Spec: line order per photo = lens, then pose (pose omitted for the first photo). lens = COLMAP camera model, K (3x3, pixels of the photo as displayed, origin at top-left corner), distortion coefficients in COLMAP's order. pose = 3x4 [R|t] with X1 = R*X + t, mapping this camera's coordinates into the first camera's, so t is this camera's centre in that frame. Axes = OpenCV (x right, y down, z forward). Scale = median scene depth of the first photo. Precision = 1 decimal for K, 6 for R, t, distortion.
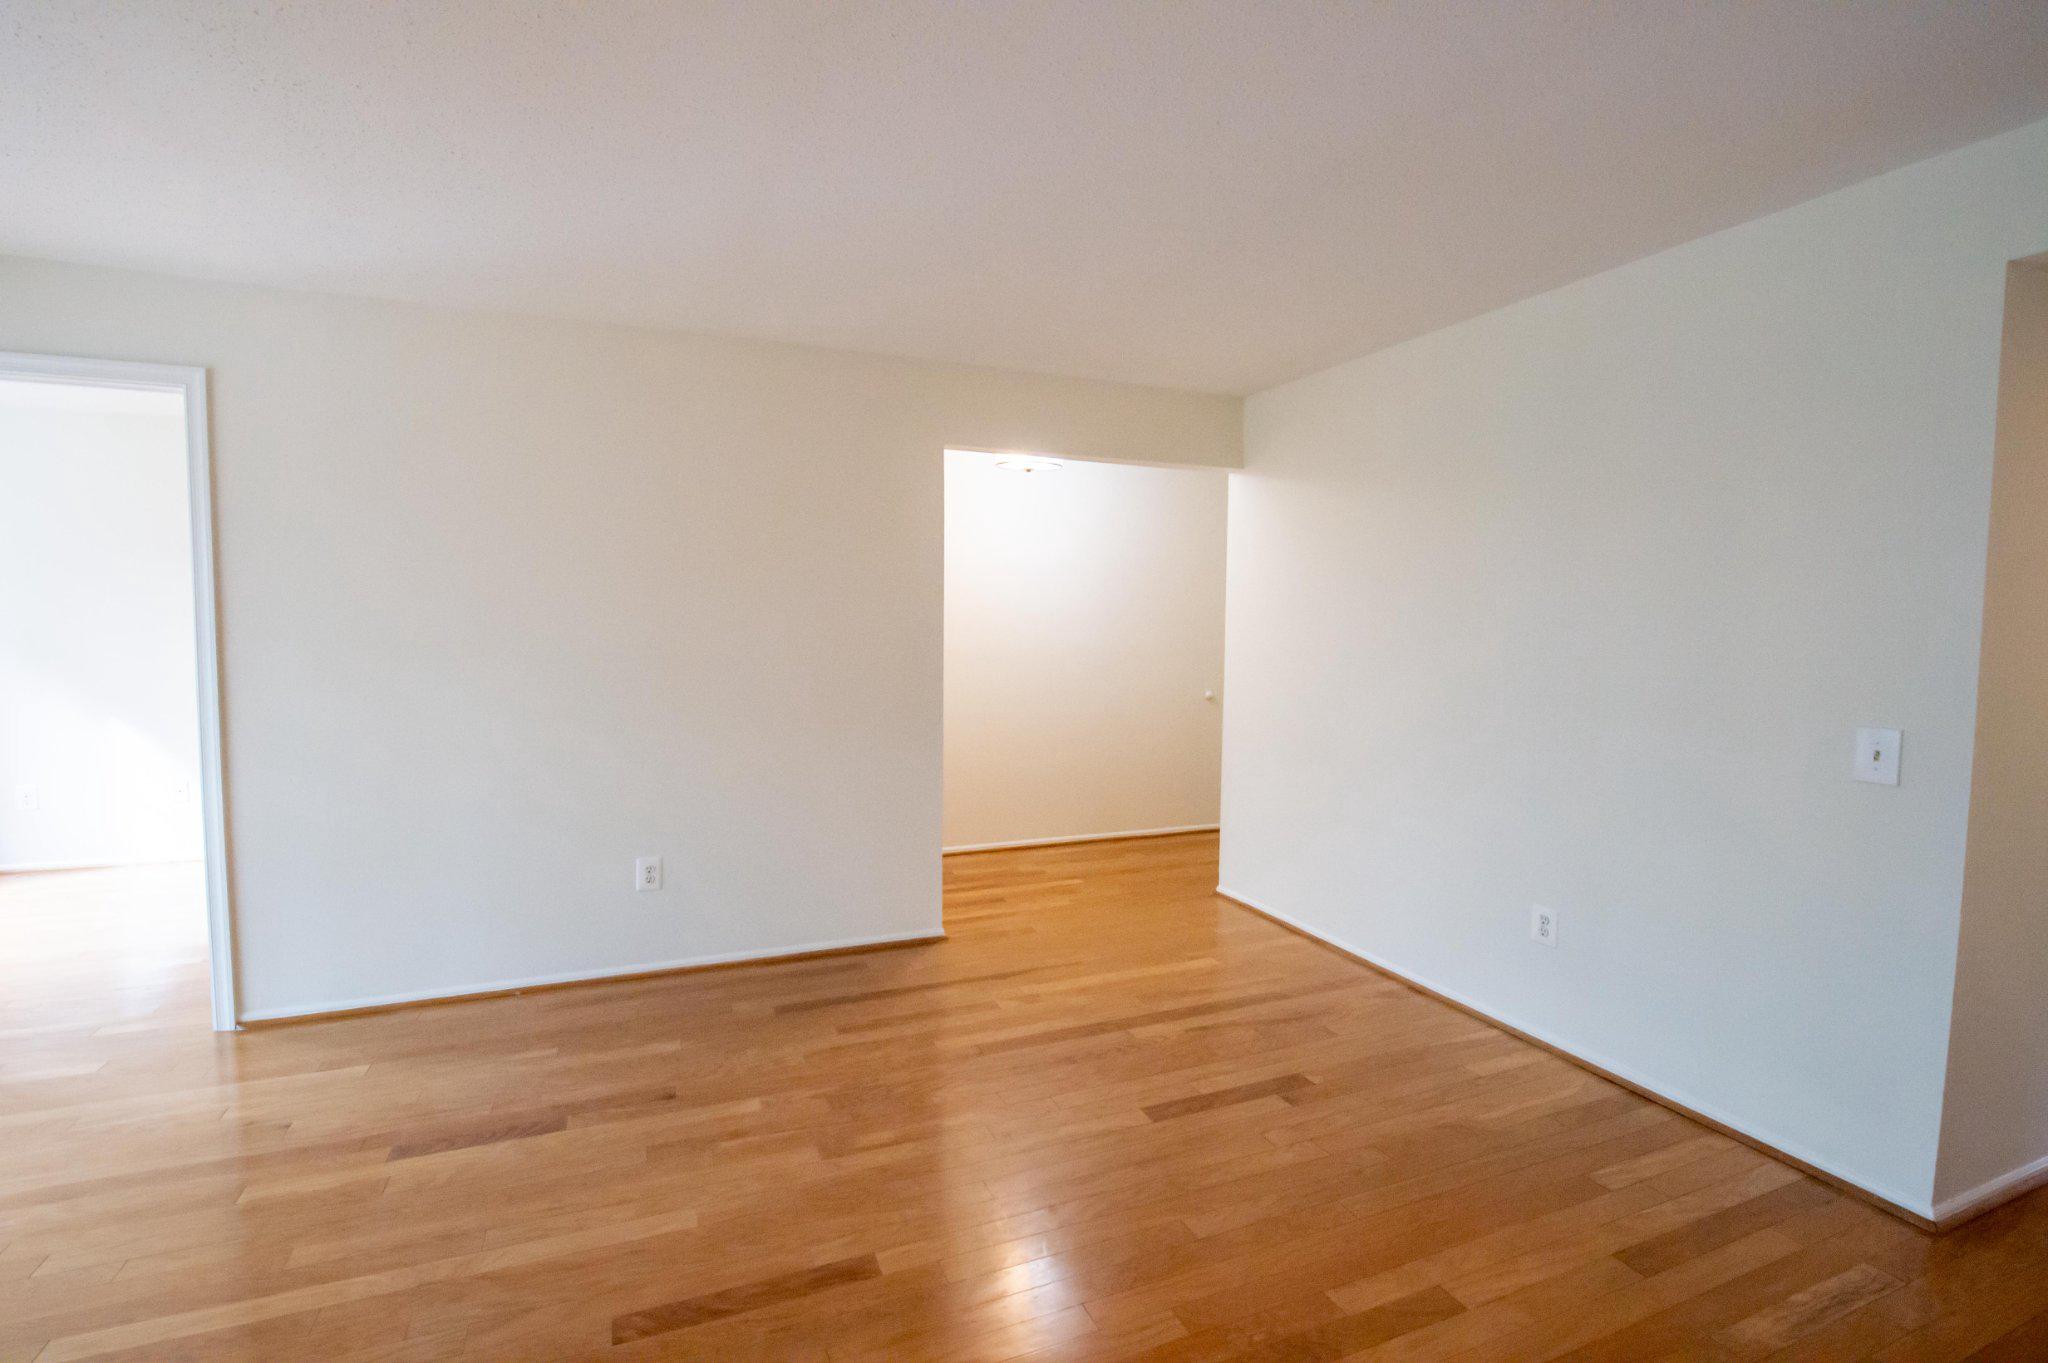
lens RADIAL K [[930.5, 0, 1022.6], [0, 930.5, 679.8], [0, 0, 1]] dist [-0.011033, -0.001273]
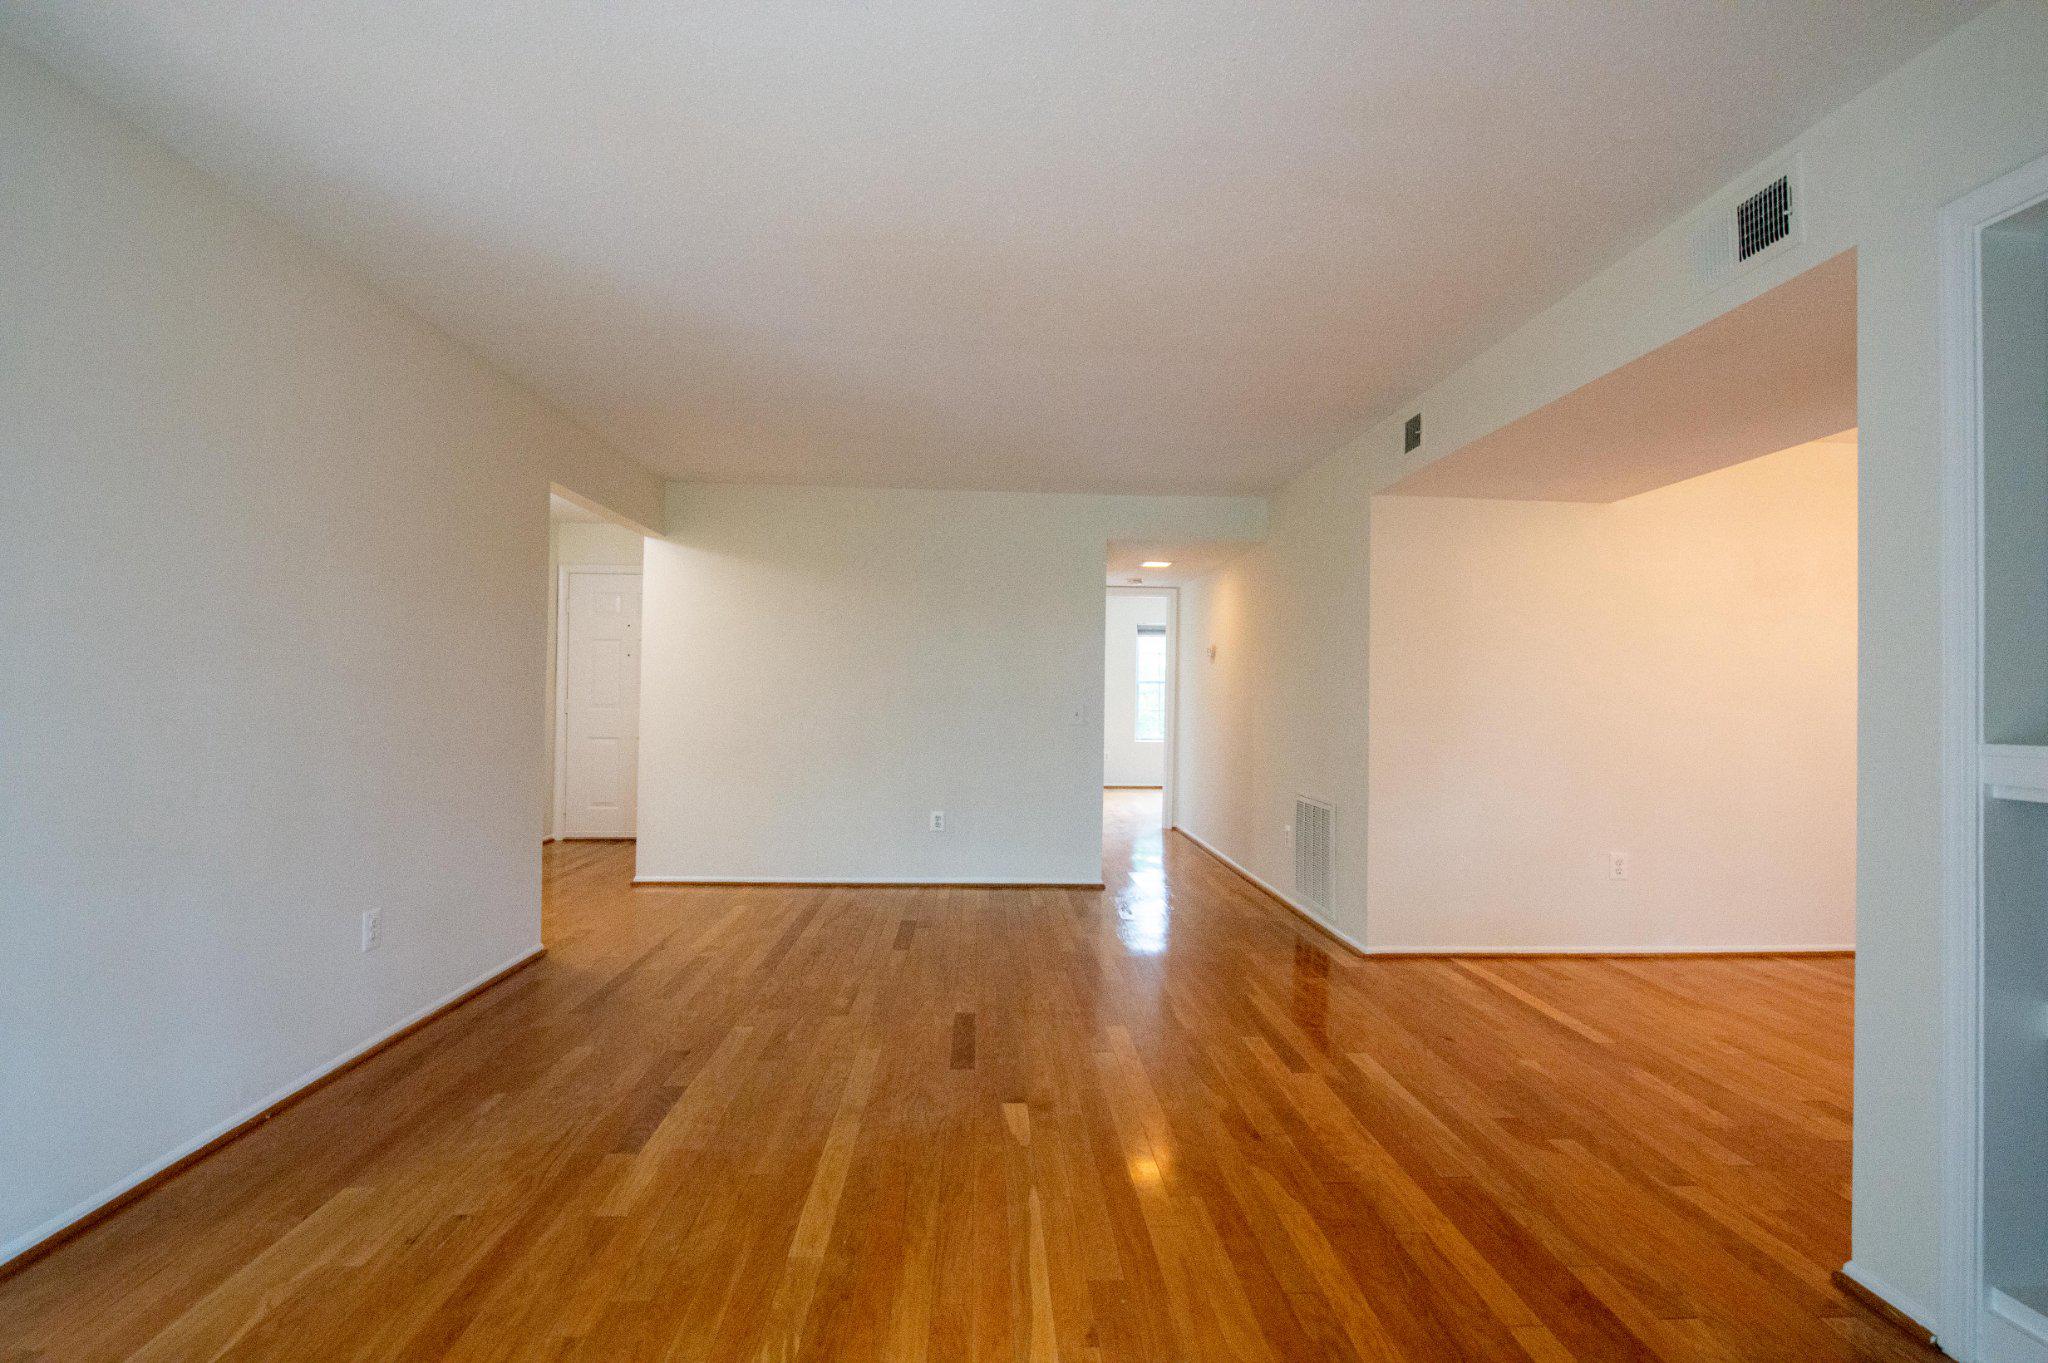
lens RADIAL K [[930.5, 0, 1022.6], [0, 930.5, 679.8], [0, 0, 1]] dist [-0.011033, -0.001273]
pose [[0.352988, 0.007119, 0.935601, -1.153017], [0.045196, 0.998674, -0.024651, 0.034541], [-0.934536, 0.050987, 0.352198, 0.165144]]
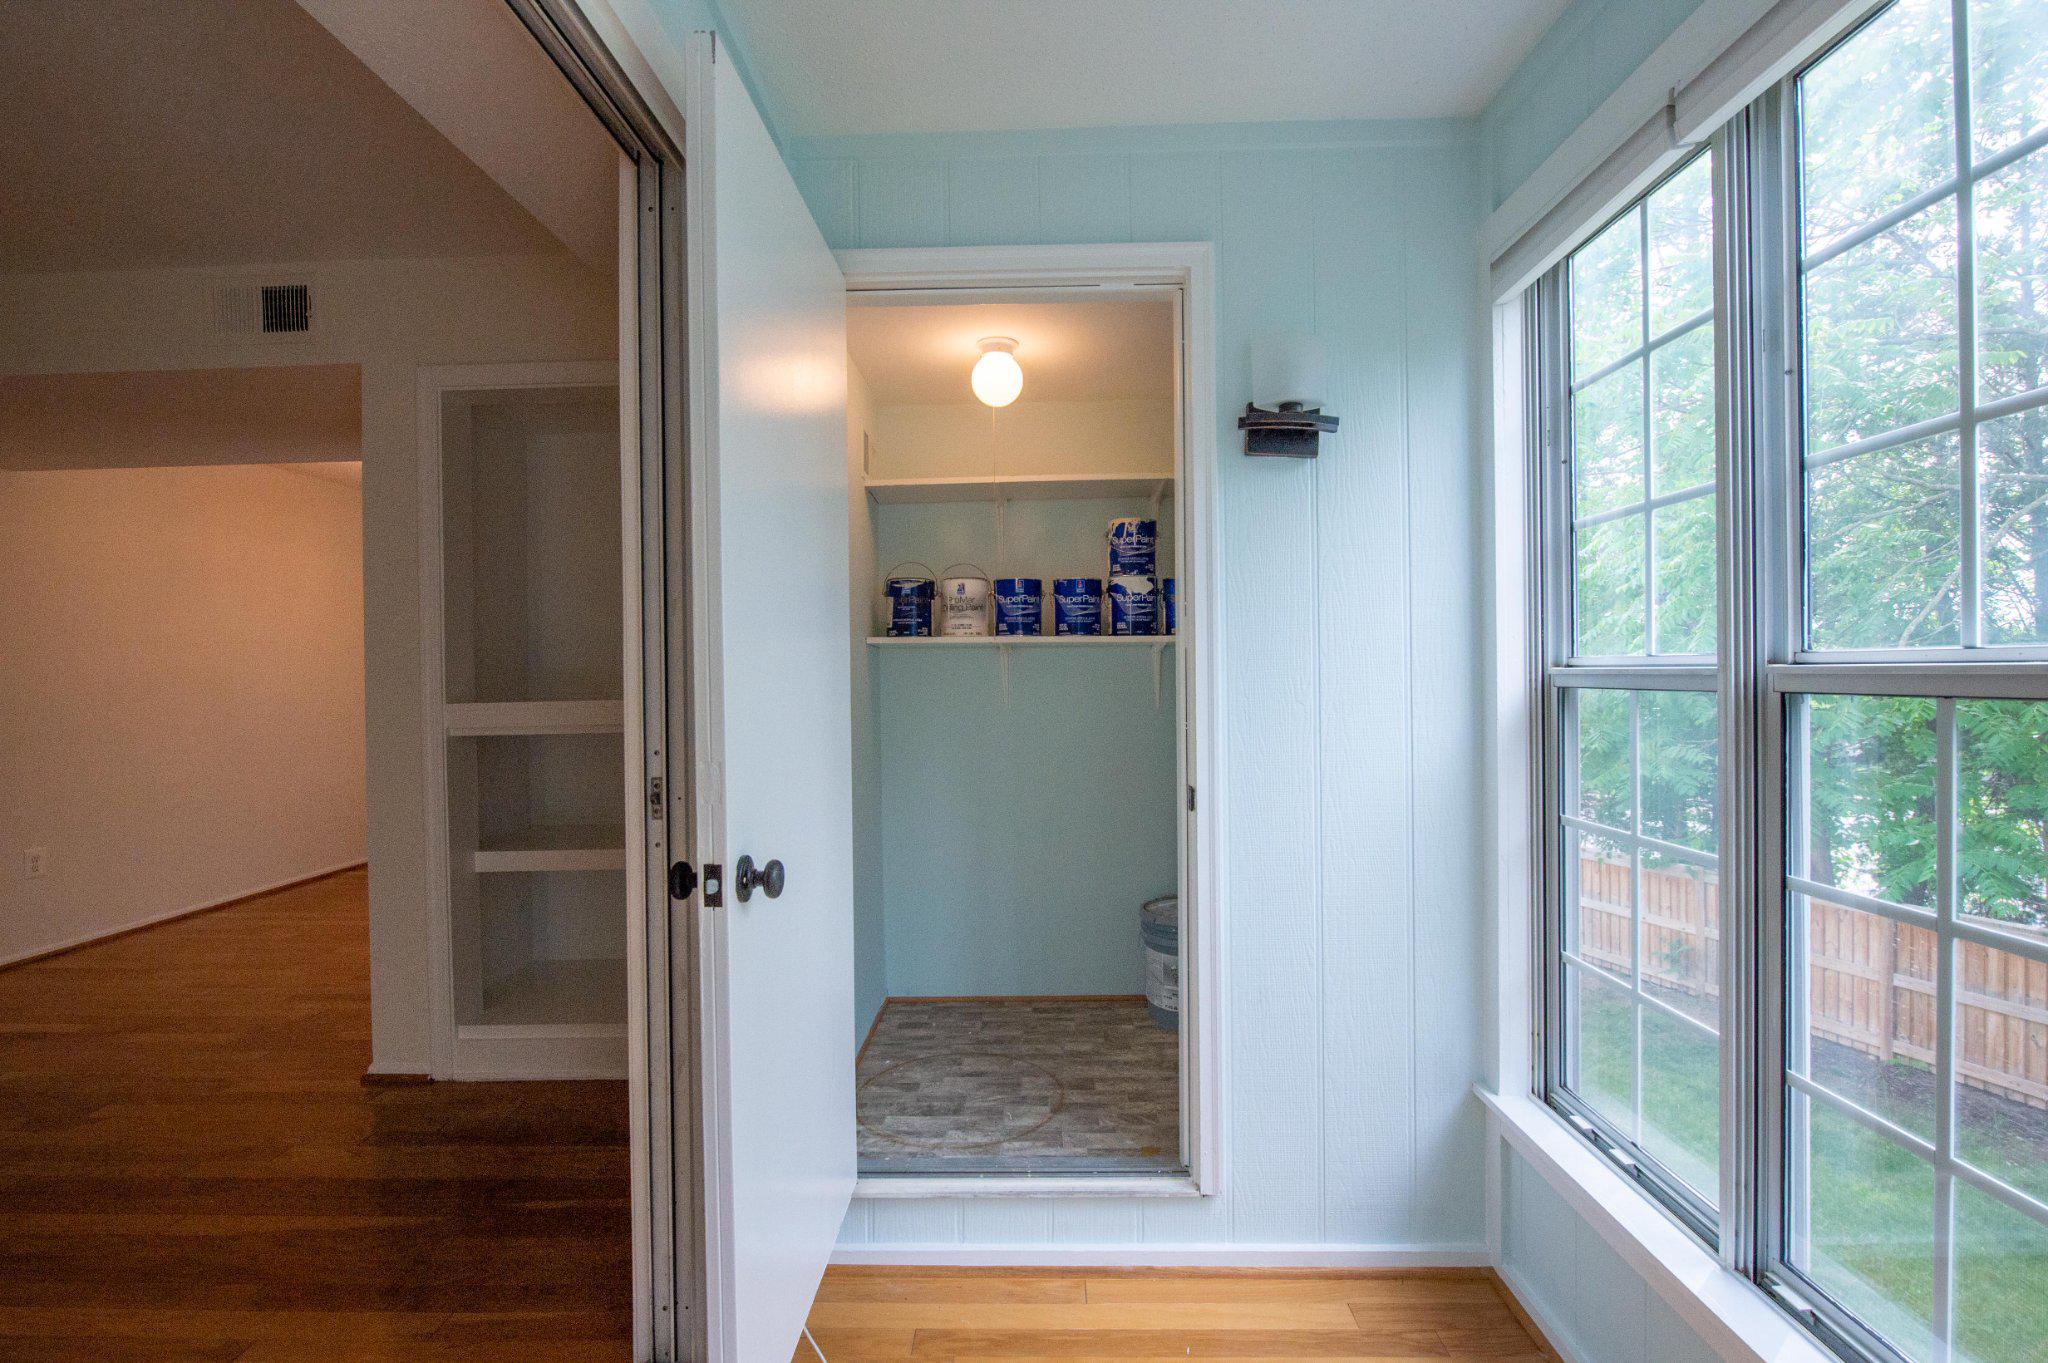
lens RADIAL K [[930.5, 0, 1022.6], [0, 930.5, 679.8], [0, 0, 1]] dist [-0.011033, -0.001273]
pose [[-0.906925, -0.002359, 0.421285, -1.341378], [0.028198, 0.997402, 0.066290, 0.016884], [-0.420347, 0.071999, -0.904503, 0.410550]]
